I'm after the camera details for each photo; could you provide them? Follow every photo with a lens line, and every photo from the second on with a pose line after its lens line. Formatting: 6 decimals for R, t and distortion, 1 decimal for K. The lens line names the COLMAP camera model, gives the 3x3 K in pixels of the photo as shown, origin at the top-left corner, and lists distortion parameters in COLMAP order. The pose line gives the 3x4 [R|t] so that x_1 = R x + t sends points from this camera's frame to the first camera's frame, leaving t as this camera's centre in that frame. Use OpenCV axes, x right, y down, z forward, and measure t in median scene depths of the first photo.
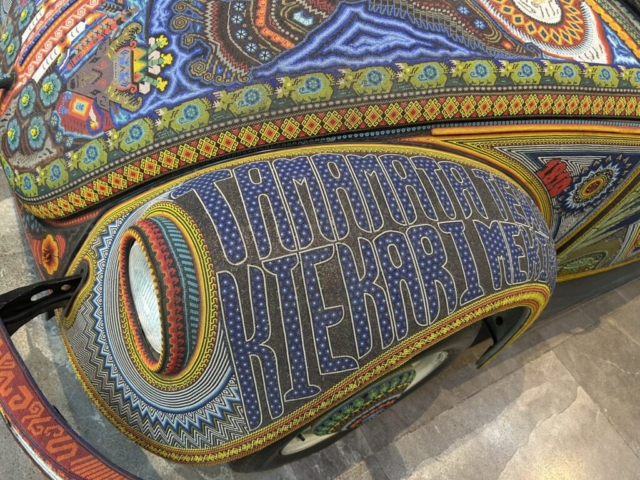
lens RADIAL K [[480.5, 0, 319.1], [0, 480.5, 243.3], [0, 0, 1]] dist [0.002909, -0.014760]
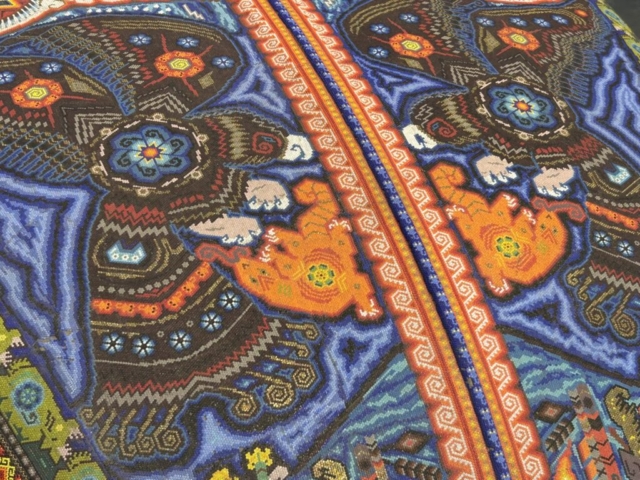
lens RADIAL K [[1168.6, 0, 320.0], [0, 1168.6, 240.0], [0, 0, 1]] dist [0.243370, -1.158269]
pose [[0.143429, -0.743397, 0.653291, -1.220455], [0.755221, 0.508828, 0.413201, -1.402370], [-0.639585, 0.434114, 0.634410, 0.267253]]
